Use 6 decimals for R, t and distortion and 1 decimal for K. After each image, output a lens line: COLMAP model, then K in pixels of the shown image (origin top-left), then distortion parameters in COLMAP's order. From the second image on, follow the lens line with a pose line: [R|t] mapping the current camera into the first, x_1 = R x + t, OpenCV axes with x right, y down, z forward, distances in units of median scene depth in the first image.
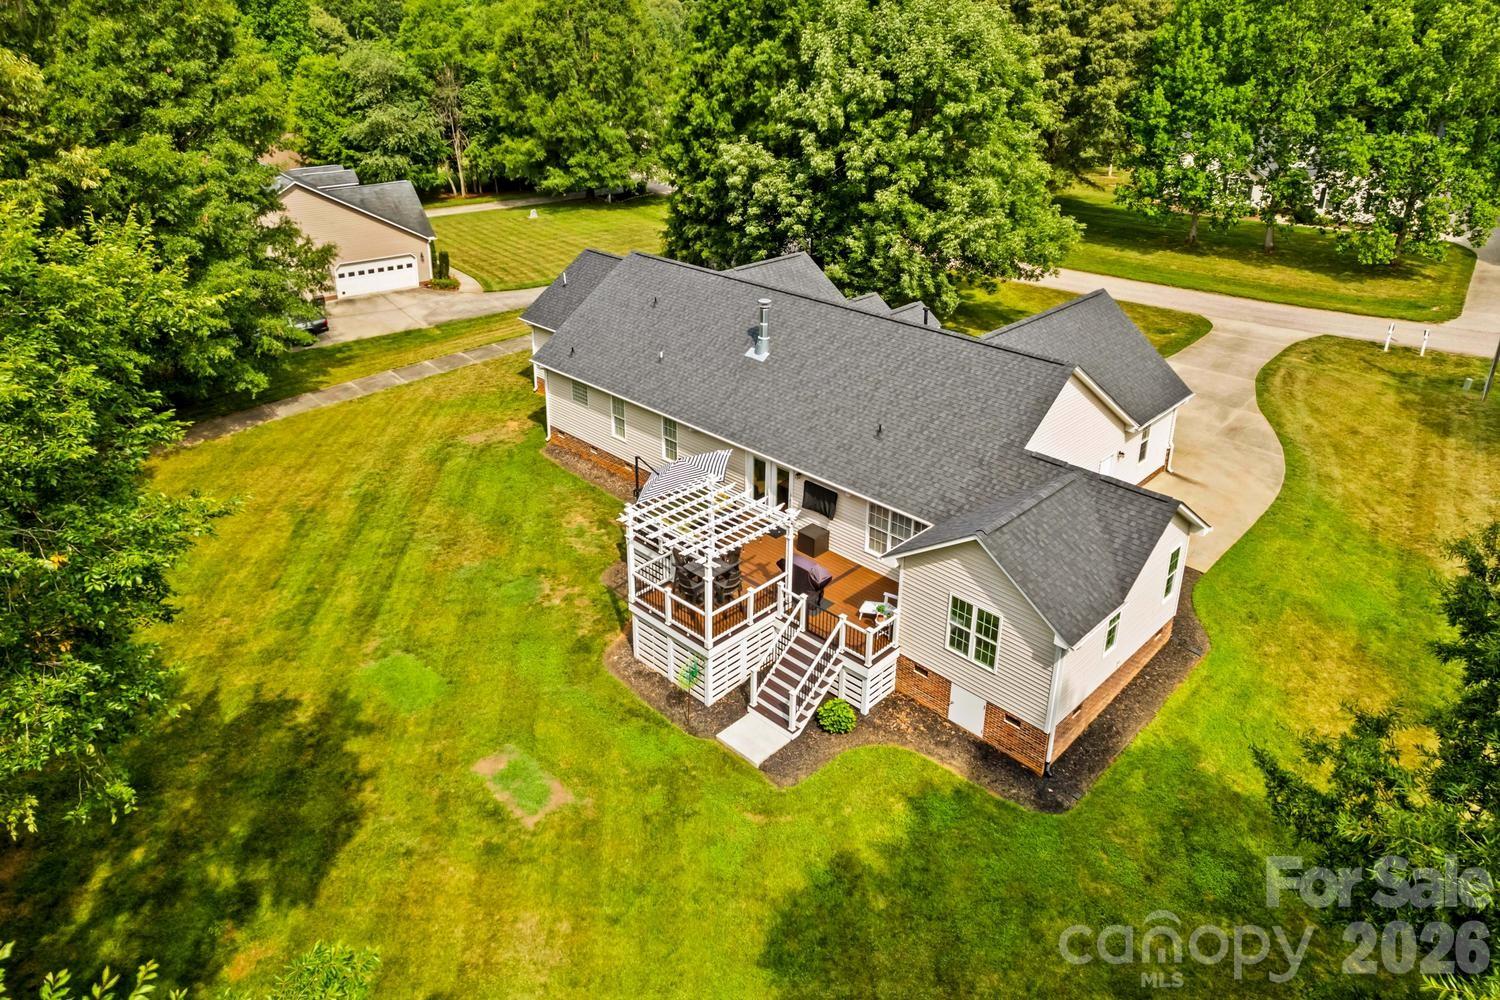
lens RADIAL K [[946.3, 0, 758.1], [0, 946.3, 497.9], [0, 0, 1]] dist [-0.087526, 0.084528]
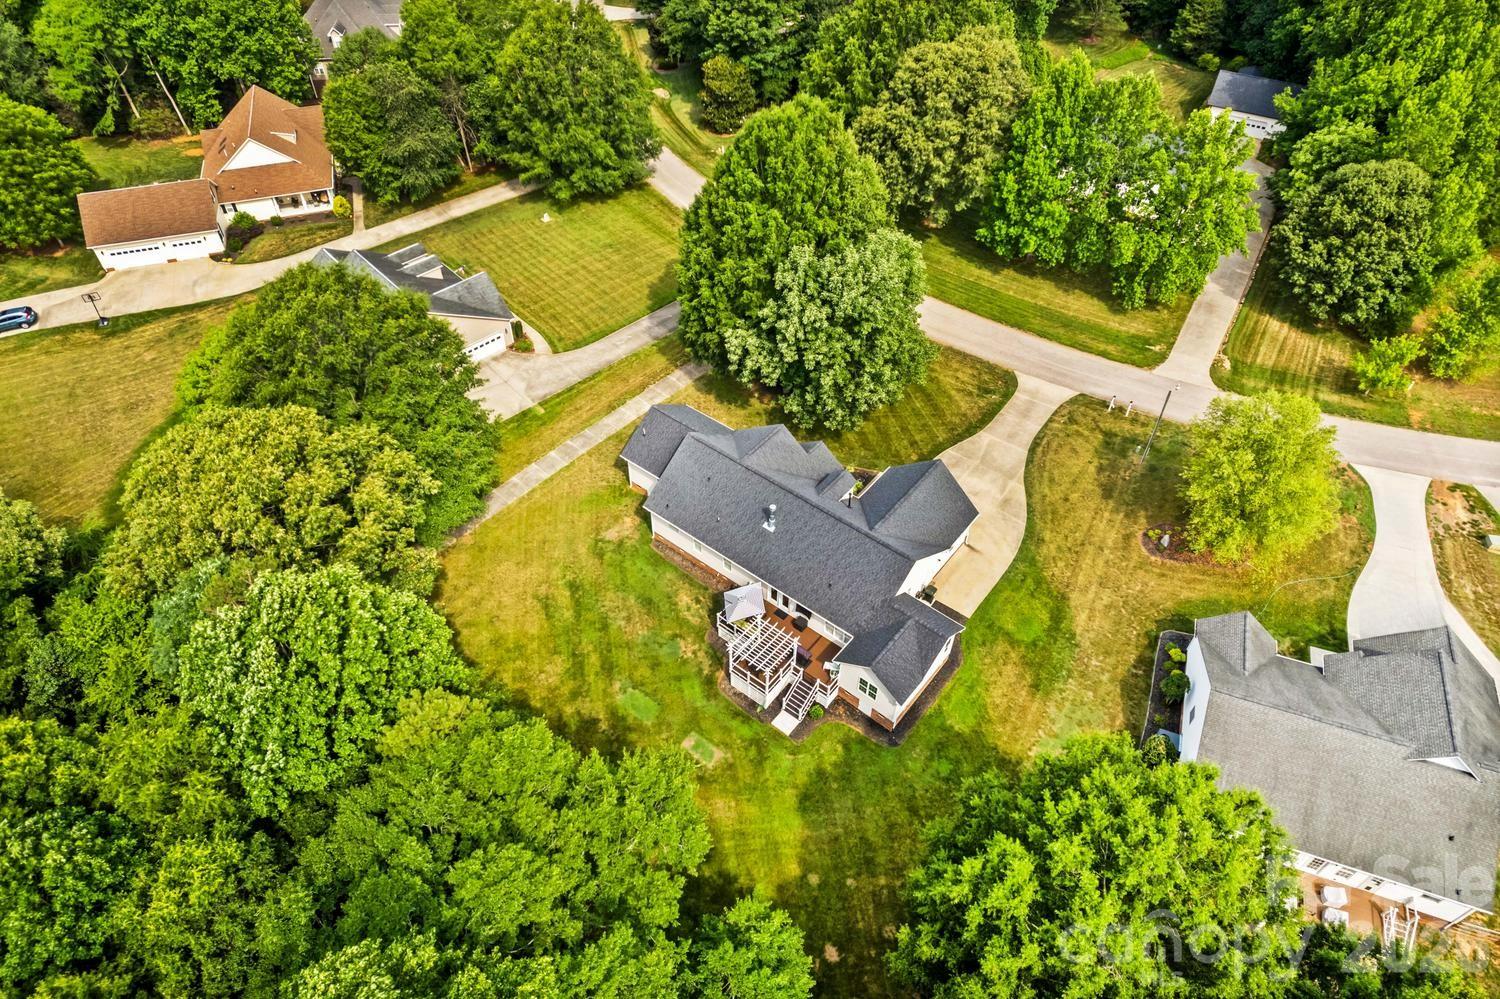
lens RADIAL K [[1049.8, 0, 750.0], [0, 1049.8, 499.5], [0, 0, 1]] dist [-0.103810, 0.099777]
pose [[0.993477, -0.072027, 0.088411, -0.215346], [0.025115, 0.894444, 0.446475, -1.098648], [-0.111237, -0.441342, 0.890418, -0.900293]]
